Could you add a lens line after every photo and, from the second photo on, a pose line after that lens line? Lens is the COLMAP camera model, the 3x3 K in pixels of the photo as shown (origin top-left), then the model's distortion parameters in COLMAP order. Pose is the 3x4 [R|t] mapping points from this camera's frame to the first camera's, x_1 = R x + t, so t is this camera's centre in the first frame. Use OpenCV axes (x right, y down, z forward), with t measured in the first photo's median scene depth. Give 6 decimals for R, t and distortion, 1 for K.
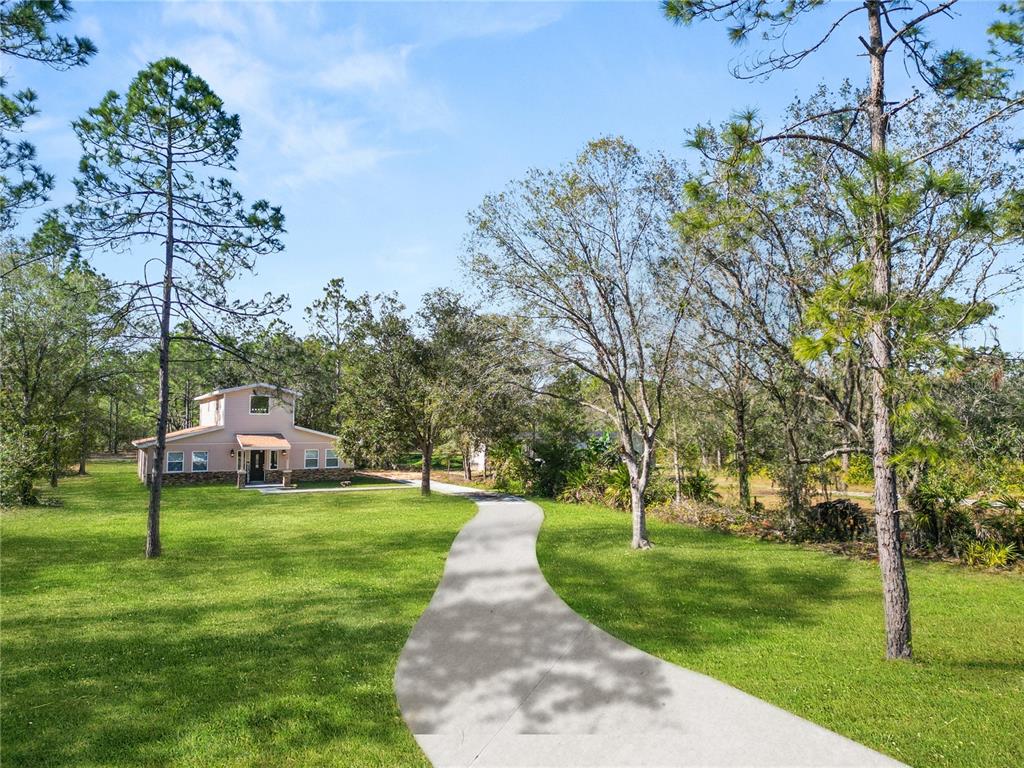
lens RADIAL K [[717.2, 0, 516.4], [0, 717.2, 379.7], [0, 0, 1]] dist [0.070535, -0.003955]
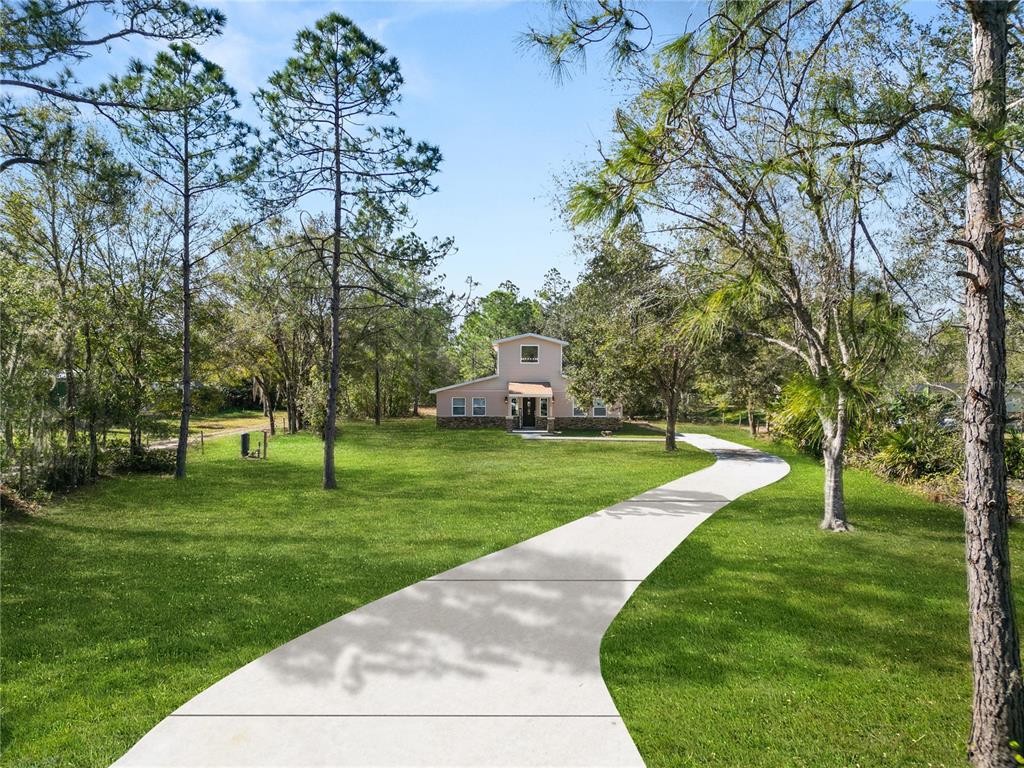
lens RADIAL K [[717.2, 0, 516.4], [0, 717.2, 379.7], [0, 0, 1]] dist [0.070535, -0.003955]
pose [[0.875307, 0.002904, -0.483558, 0.132482], [0.028261, 0.997966, 0.057149, 0.013057], [0.482740, -0.063689, 0.873445, 0.098380]]
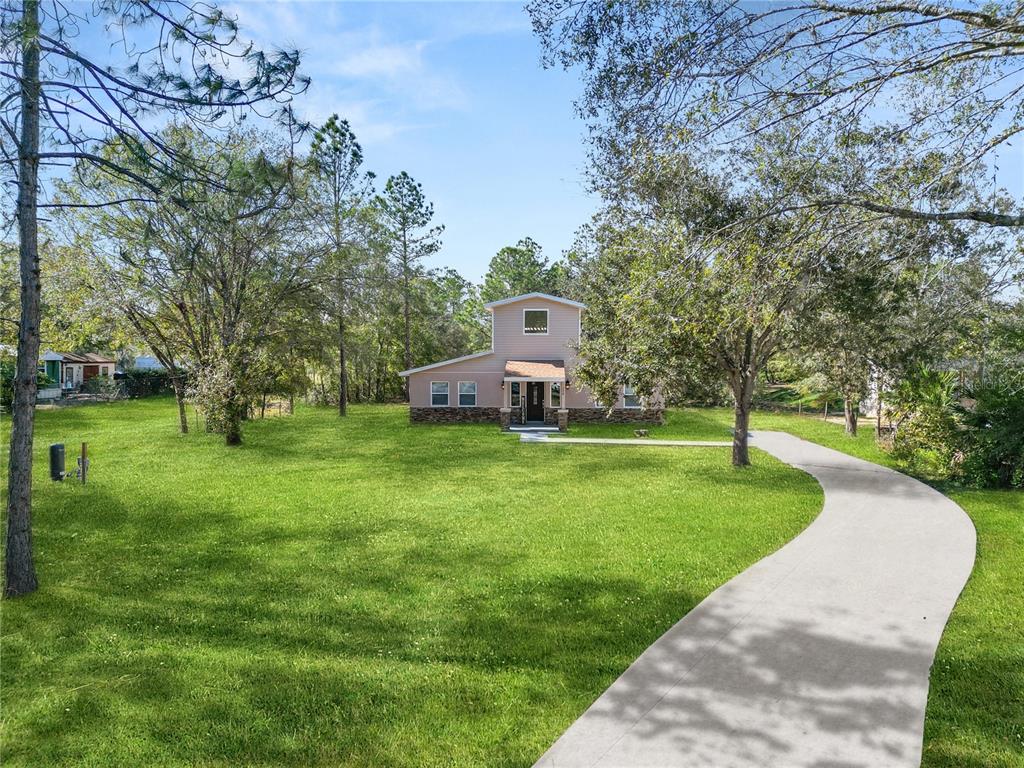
lens RADIAL K [[712.2, 0, 512.0], [0, 712.2, 384.0], [0, 0, 1]] dist [0.094434, -0.000609]
pose [[0.841559, 0.021375, -0.539742, 0.027952], [0.035649, 0.994841, 0.094981, 0.029748], [0.538987, -0.099174, 0.836455, 0.381290]]
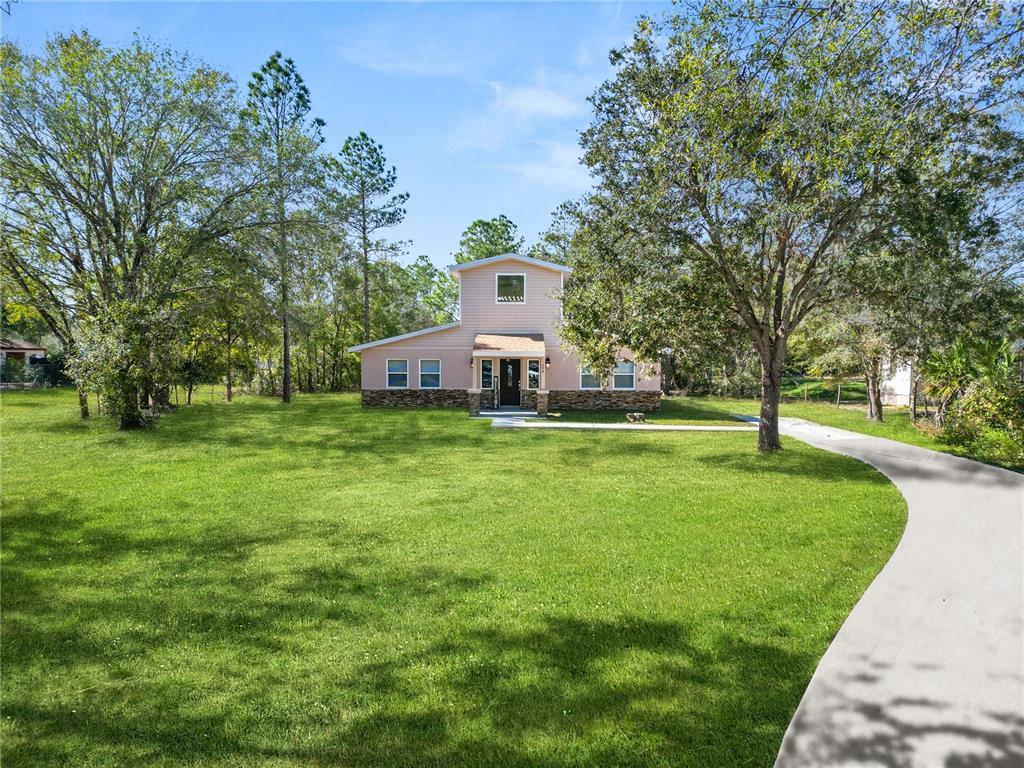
lens RADIAL K [[717.2, 0, 516.4], [0, 717.2, 379.7], [0, 0, 1]] dist [0.070535, -0.003955]
pose [[0.863366, 0.019196, -0.504212, -0.029182], [0.029784, 0.995595, 0.088903, 0.062276], [0.503698, -0.091774, 0.858991, 0.474991]]
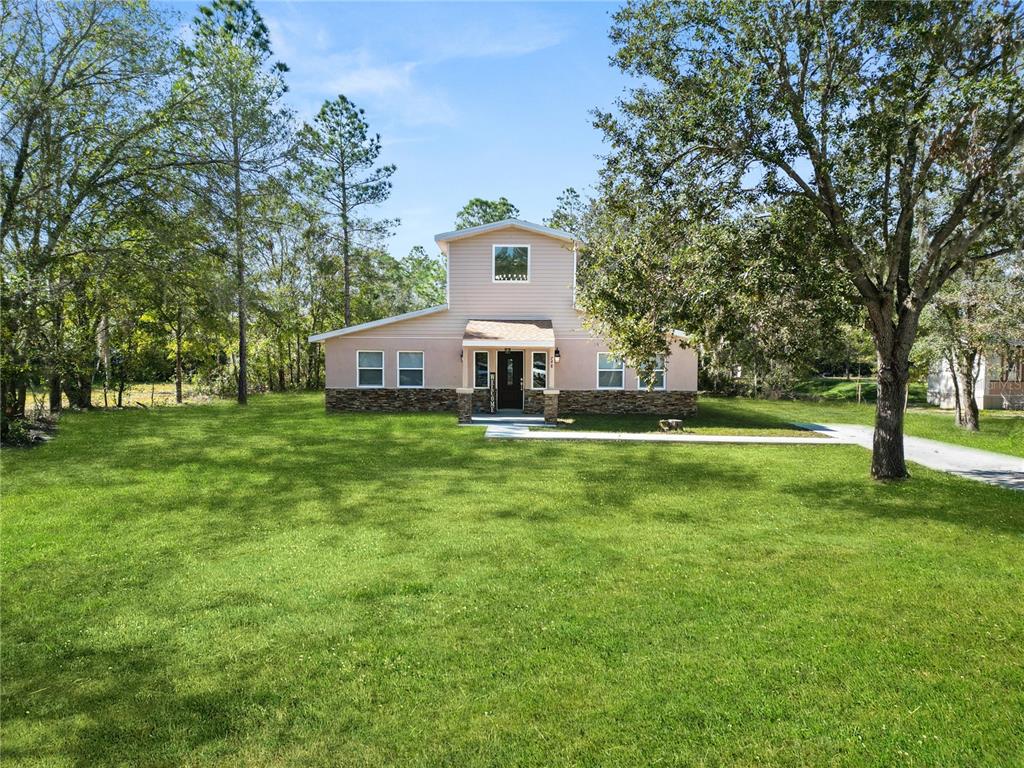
lens RADIAL K [[717.2, 0, 516.4], [0, 717.2, 379.7], [0, 0, 1]] dist [0.070535, -0.003955]
pose [[0.862467, 0.019644, -0.505732, -0.095505], [0.028693, 0.995742, 0.087610, 0.076732], [0.505300, -0.090072, 0.858230, 0.587410]]
